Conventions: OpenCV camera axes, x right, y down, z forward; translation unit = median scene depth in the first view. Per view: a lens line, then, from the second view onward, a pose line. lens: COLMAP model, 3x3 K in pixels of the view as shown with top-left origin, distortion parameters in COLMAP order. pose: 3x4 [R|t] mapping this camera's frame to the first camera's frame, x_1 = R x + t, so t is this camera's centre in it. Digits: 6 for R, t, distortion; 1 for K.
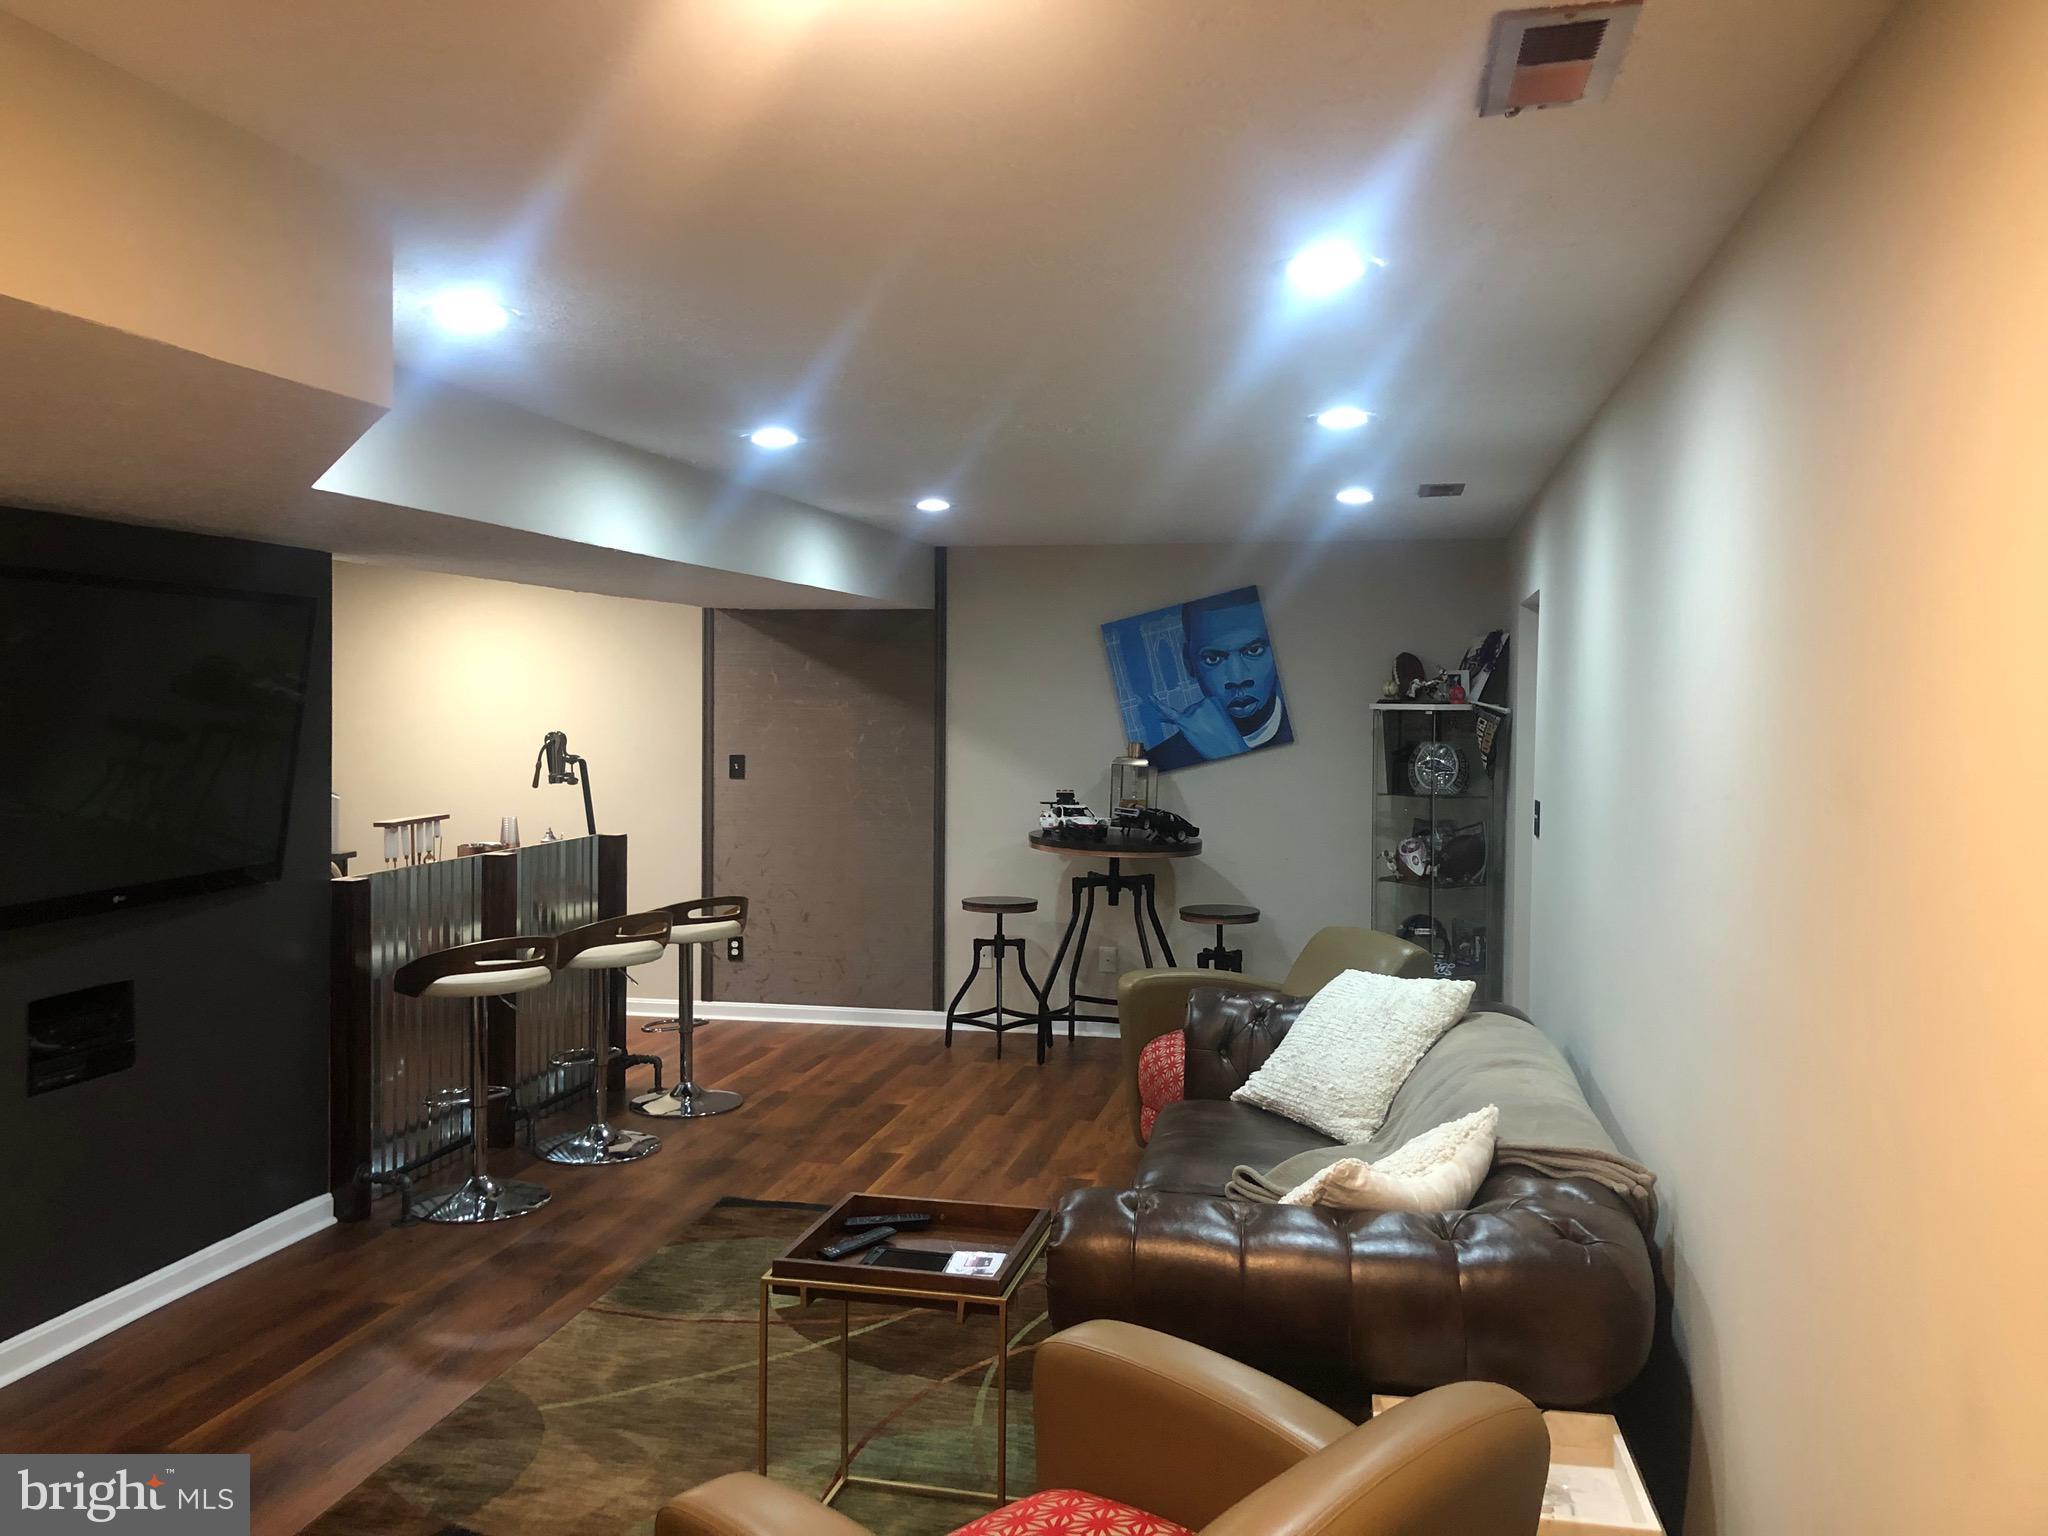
lens RADIAL K [[1671.7, 0, 1029.3], [0, 1671.7, 744.4], [0, 0, 1]] dist [0.010286, -0.005658]
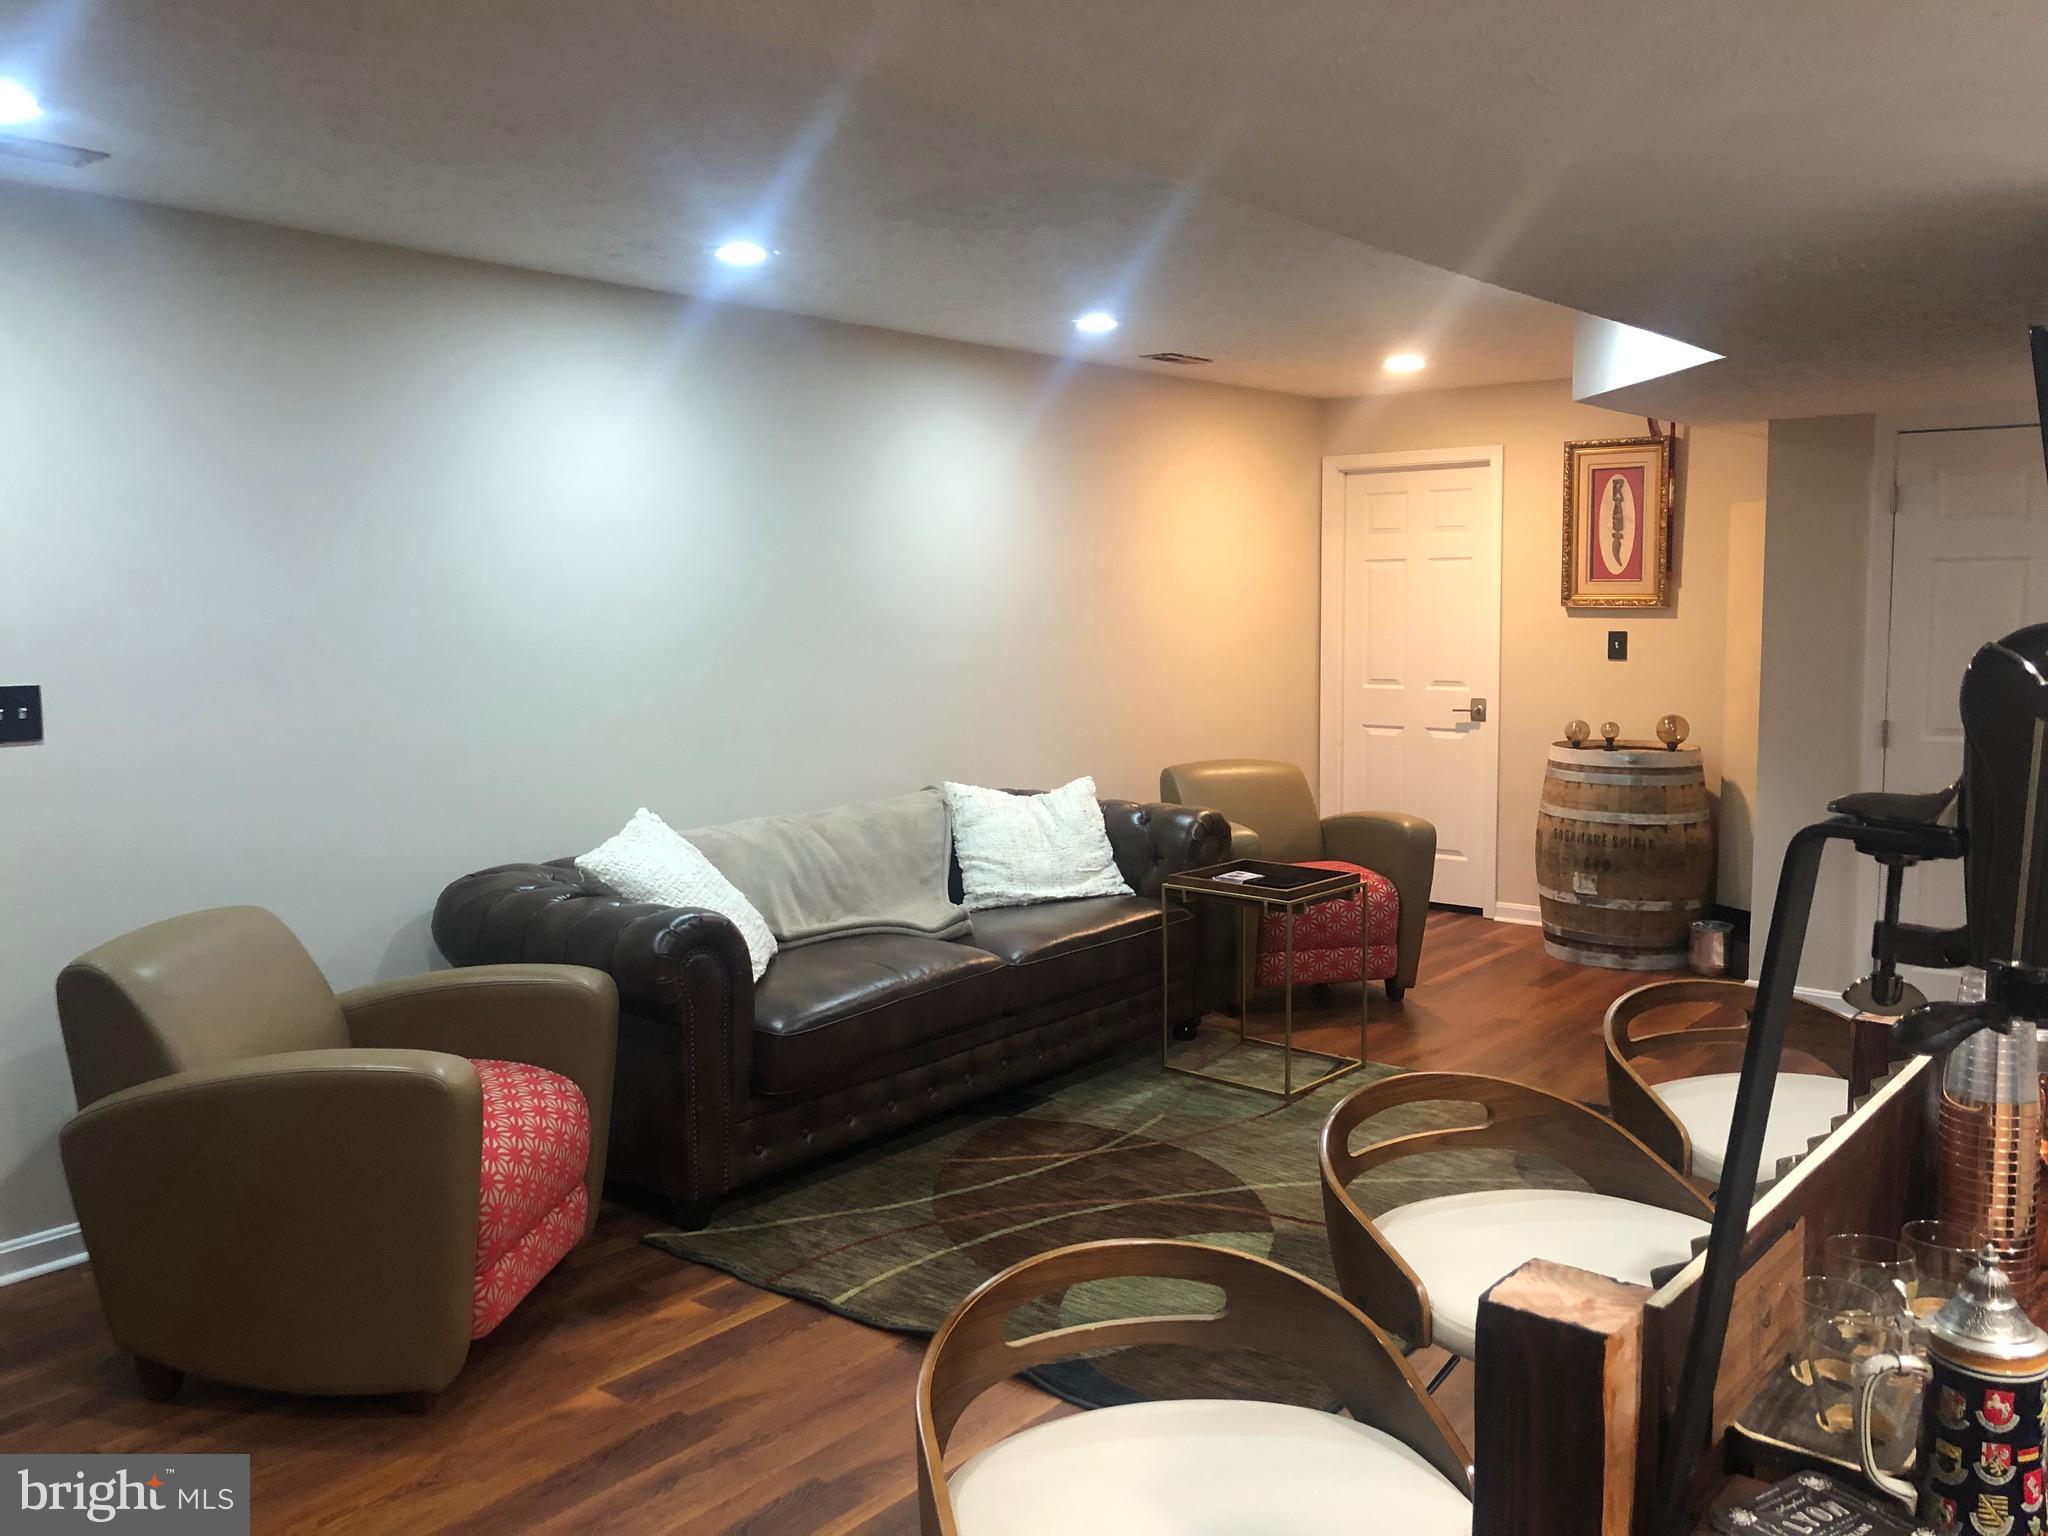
lens RADIAL K [[1687.1, 0, 1028.9], [0, 1687.1, 743.0], [0, 0, 1]] dist [0.059066, -0.003115]
pose [[-0.888202, -0.043678, 0.457372, -0.314545], [0.011936, 0.992941, 0.118003, -0.016732], [-0.459298, 0.110270, -0.881411, 1.312537]]
